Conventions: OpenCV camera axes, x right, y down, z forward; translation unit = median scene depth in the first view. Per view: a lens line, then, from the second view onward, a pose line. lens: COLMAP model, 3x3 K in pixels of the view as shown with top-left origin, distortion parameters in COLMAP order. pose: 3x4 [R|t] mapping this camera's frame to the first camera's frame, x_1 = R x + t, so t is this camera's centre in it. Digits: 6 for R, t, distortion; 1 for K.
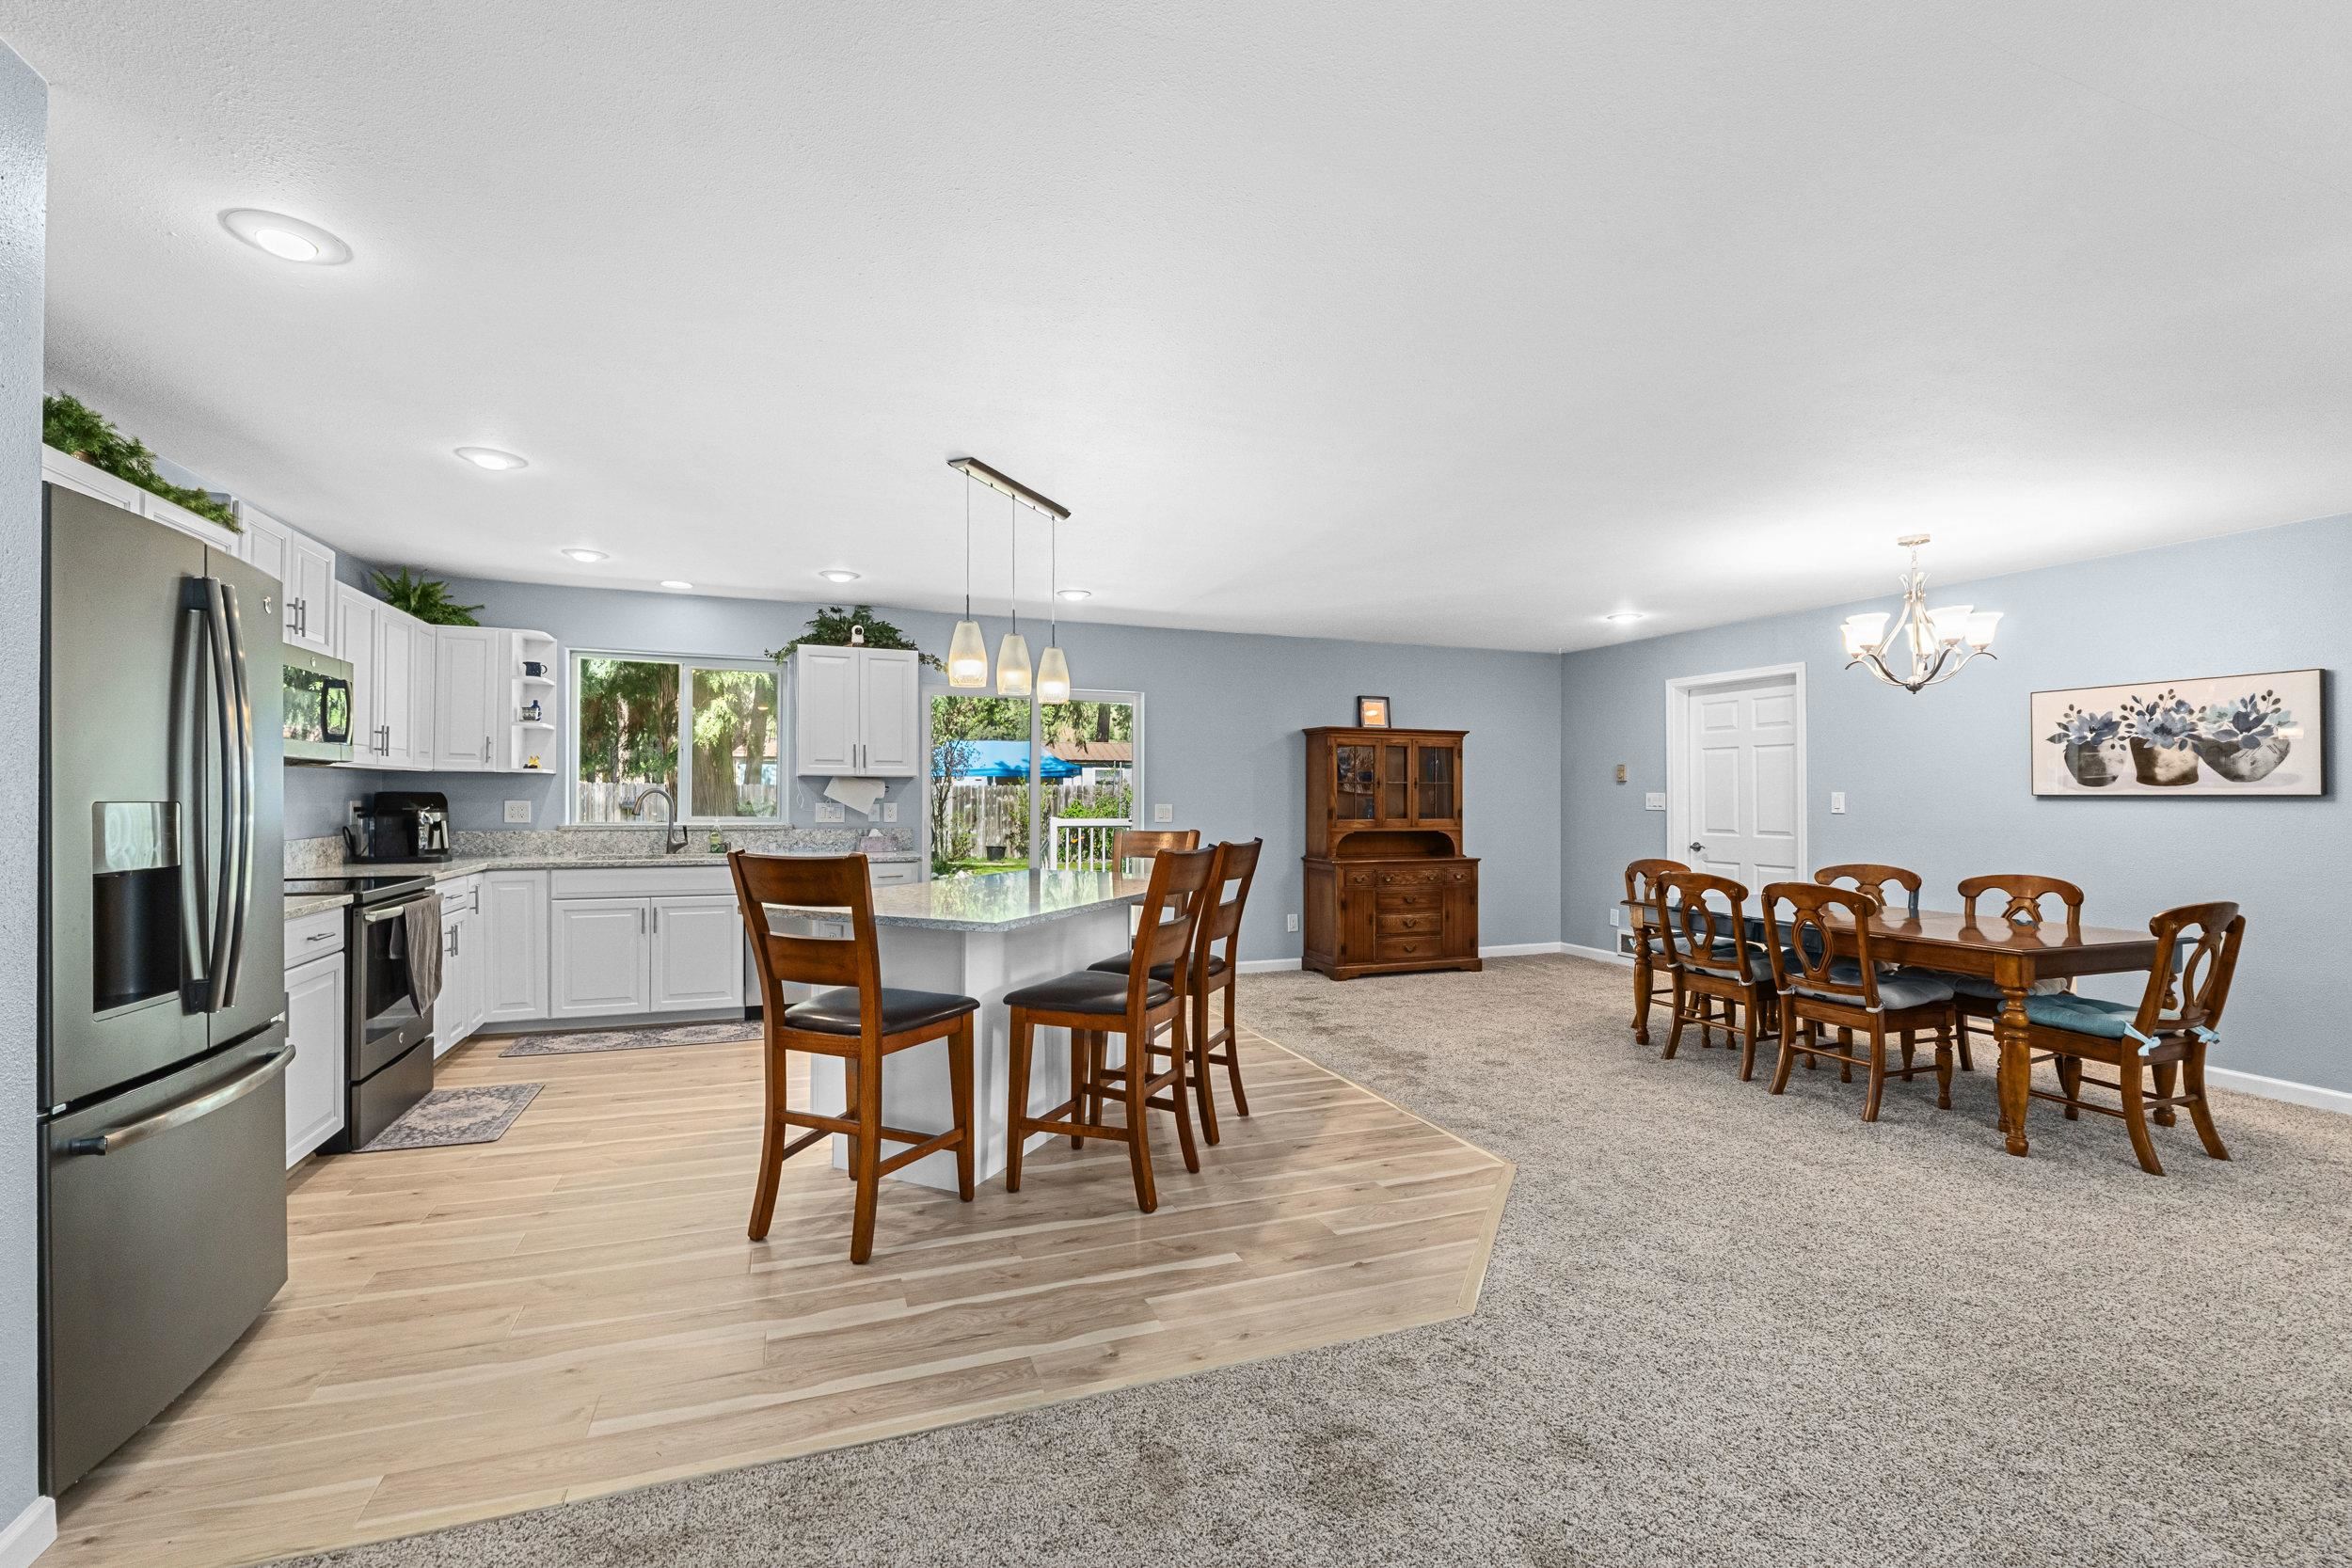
lens RADIAL K [[986.2, 0, 1178.9], [0, 986.2, 795.6], [0, 0, 1]] dist [-0.007668, -0.000489]
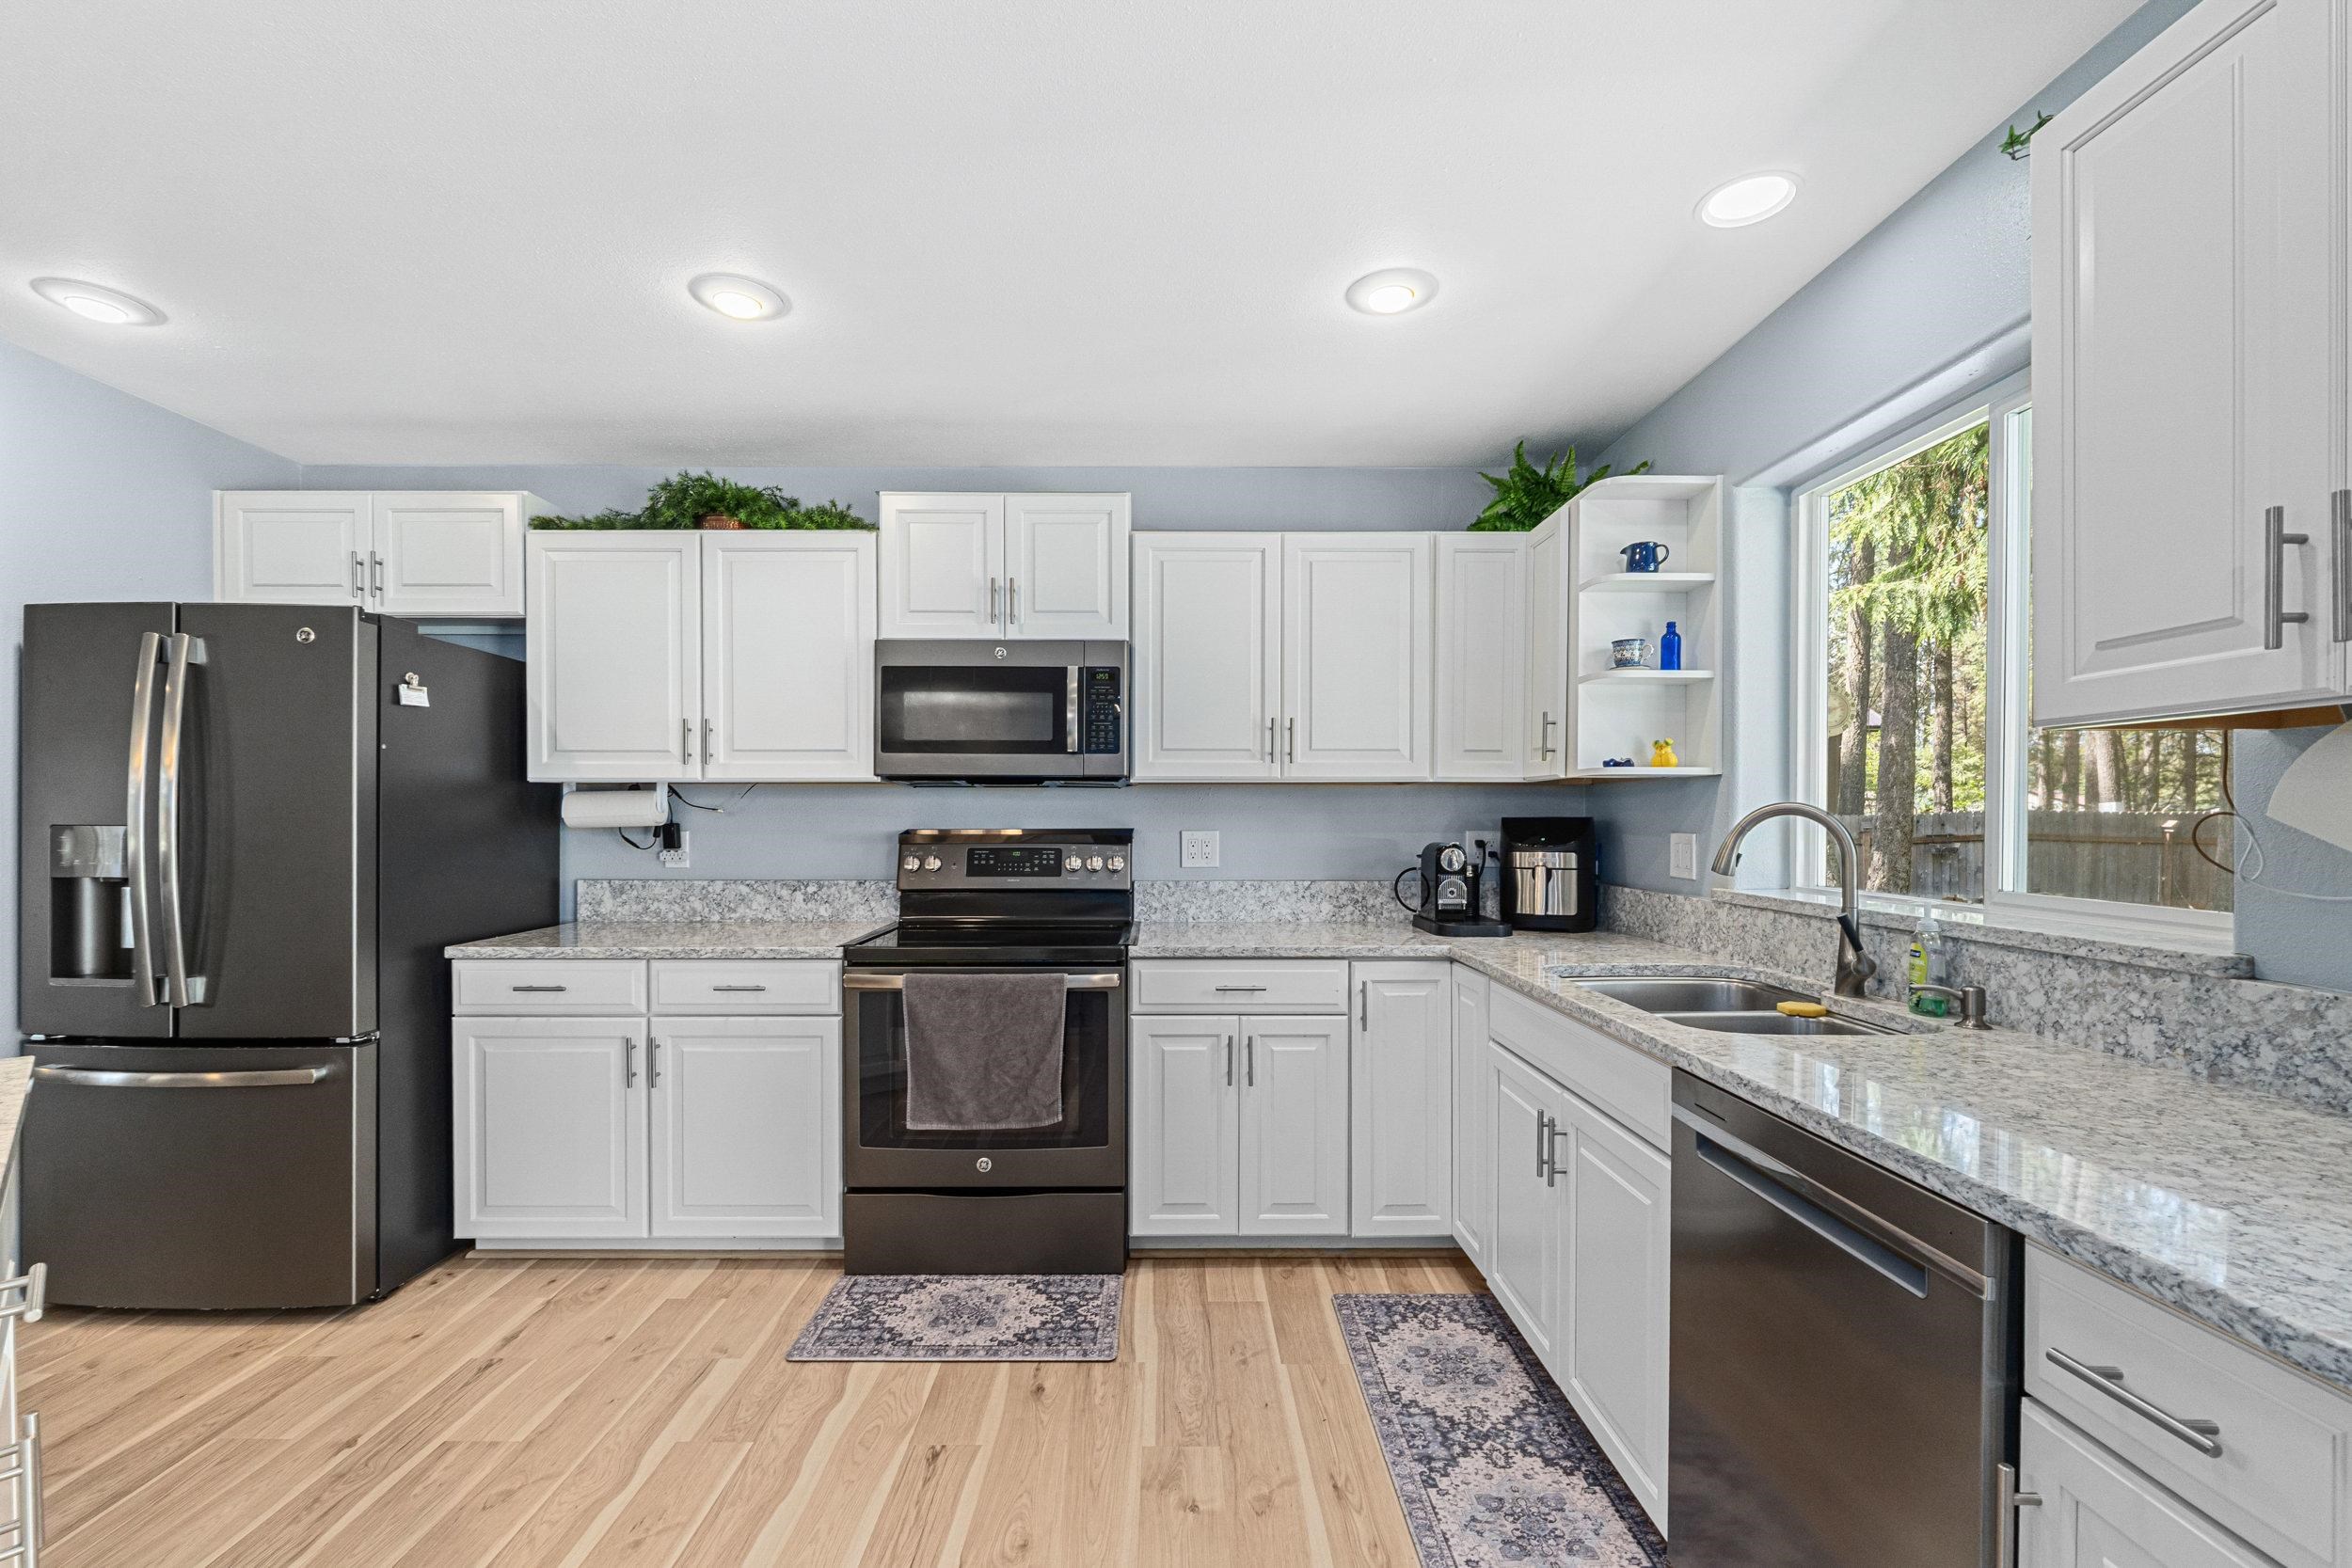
lens RADIAL K [[986.2, 0, 1164.2], [0, 986.2, 834.0], [0, 0, 1]] dist [-0.007668, -0.000489]
pose [[-0.358513, 0.006579, -0.933502, -0.158666], [-0.000723, 0.999973, 0.007325, 0.003146], [0.933525, 0.003301, -0.358498, 1.217299]]
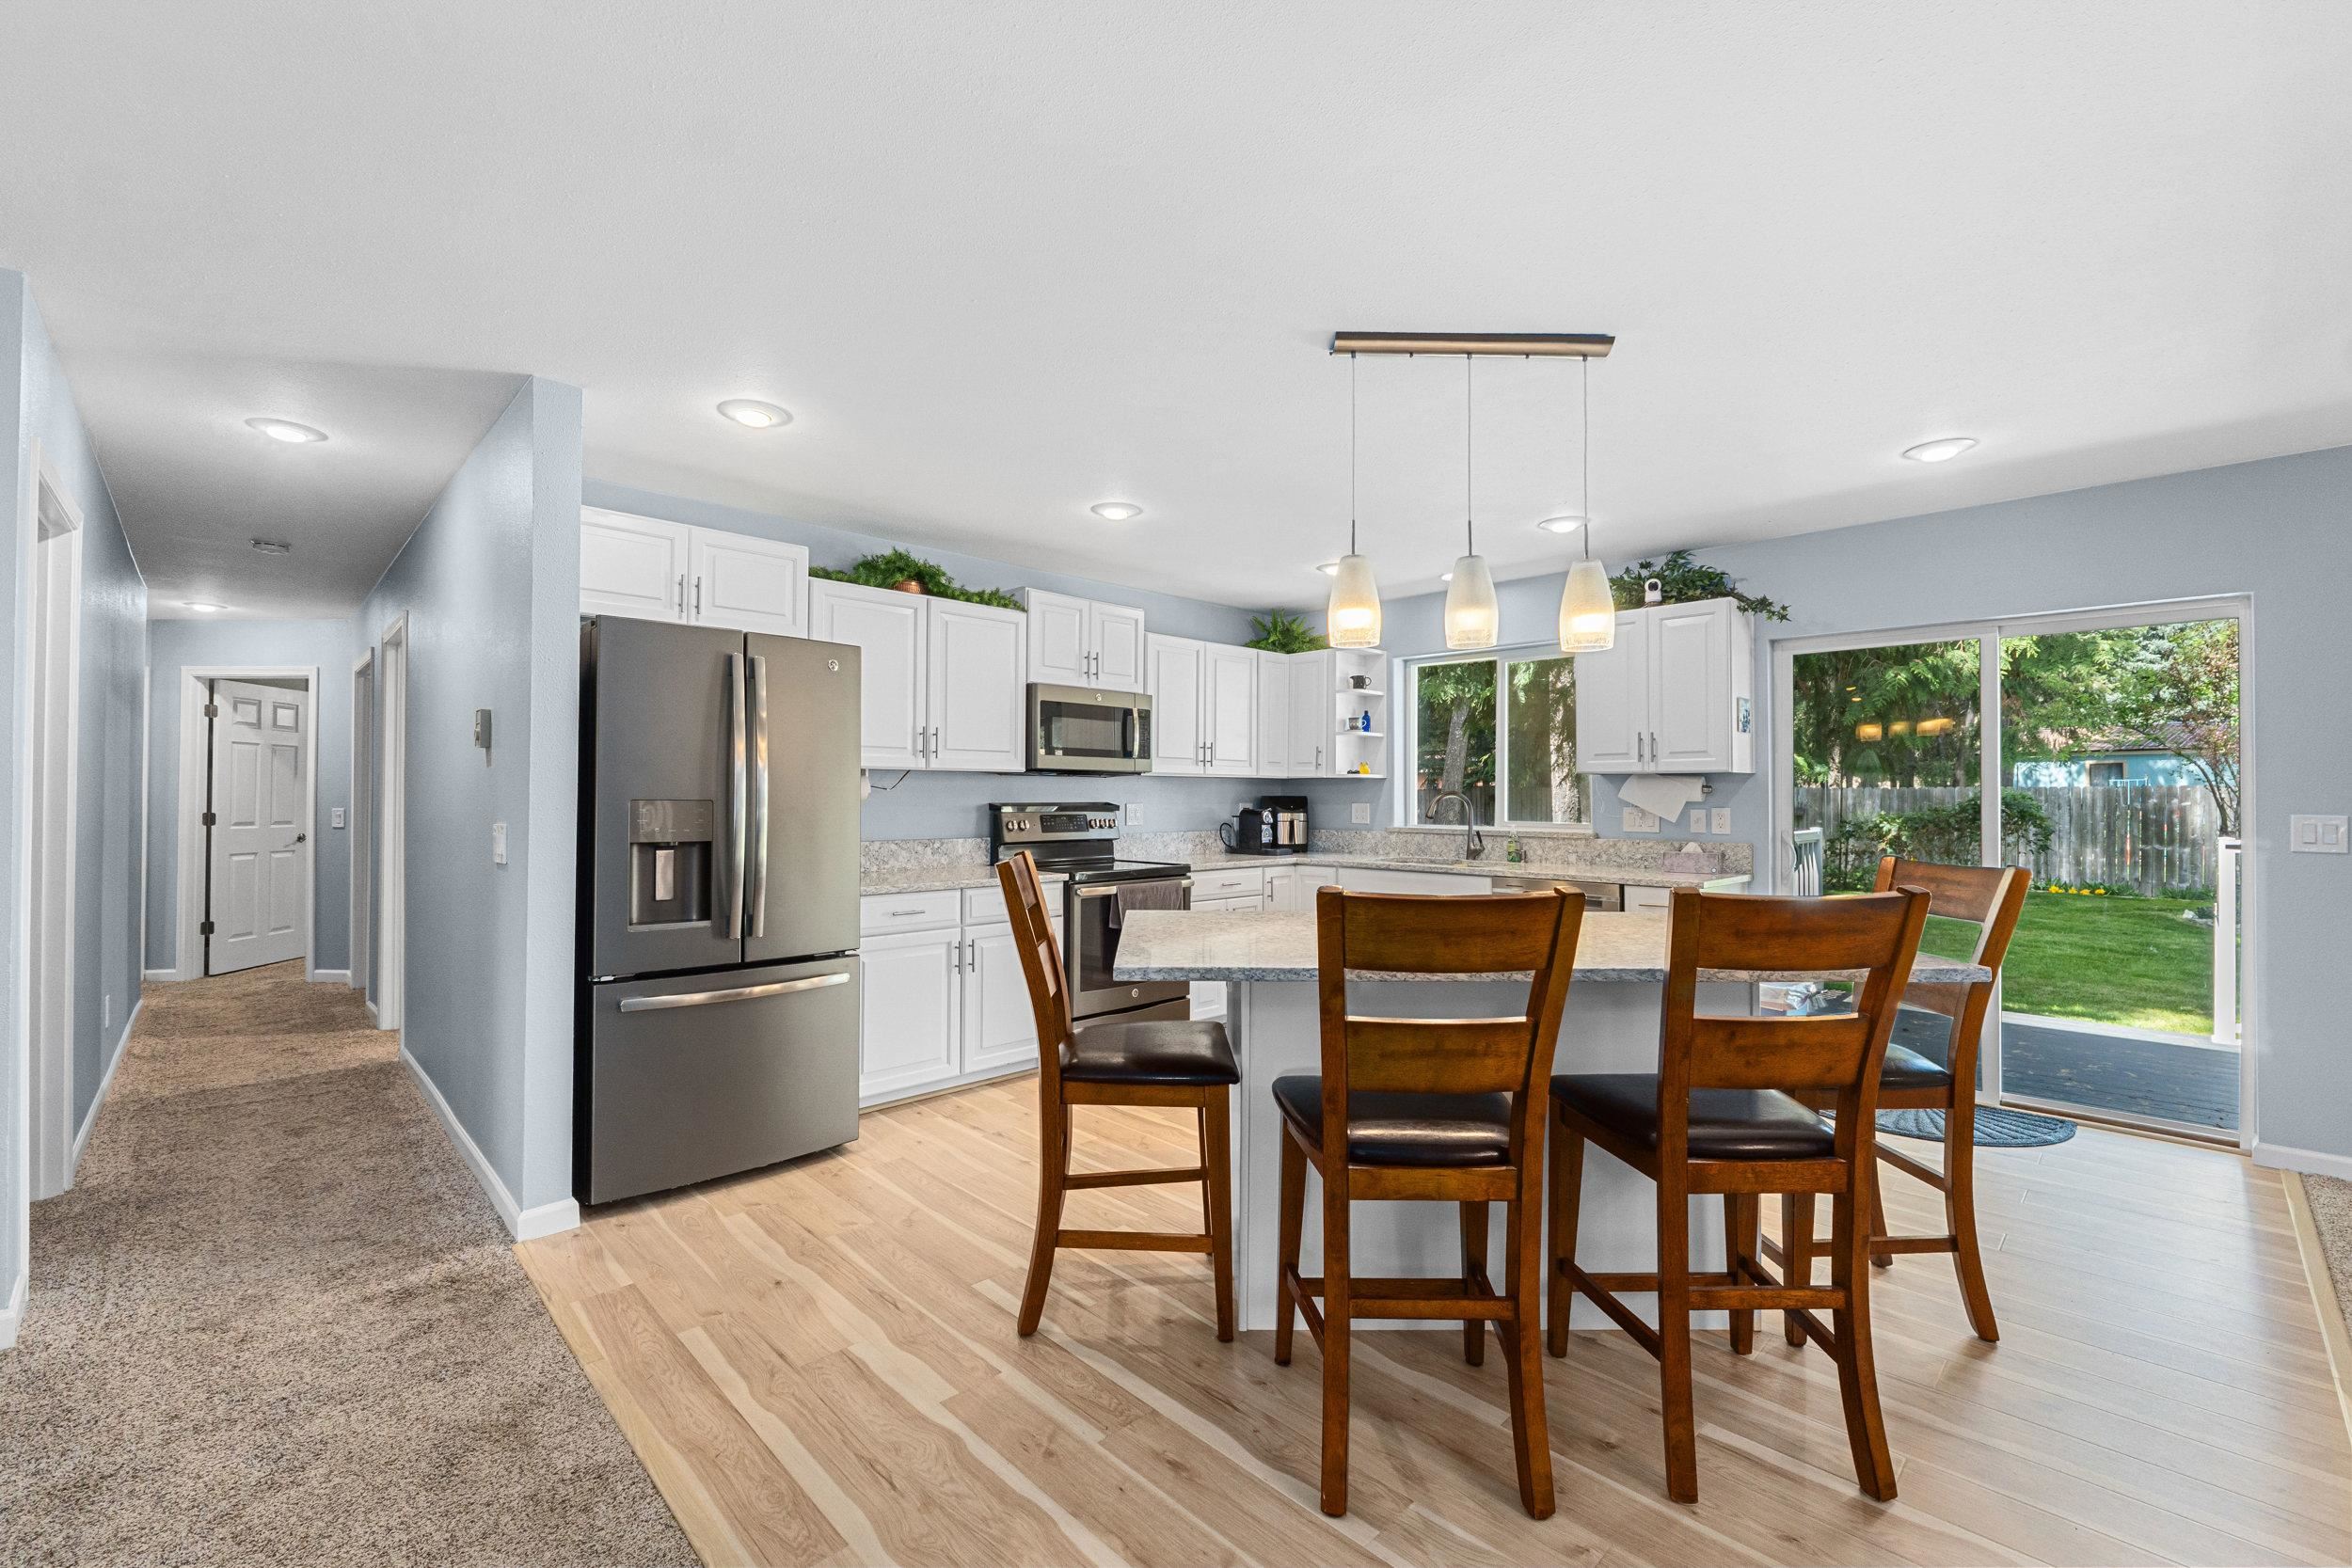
lens RADIAL K [[986.2, 0, 1170.6], [0, 986.2, 787.8], [0, 0, 1]] dist [-0.007668, -0.000489]
pose [[0.391372, -0.012373, -0.920150, 0.334222], [0.000197, 0.999911, -0.013361, 0.003167], [0.920233, 0.005048, 0.391339, 0.488540]]
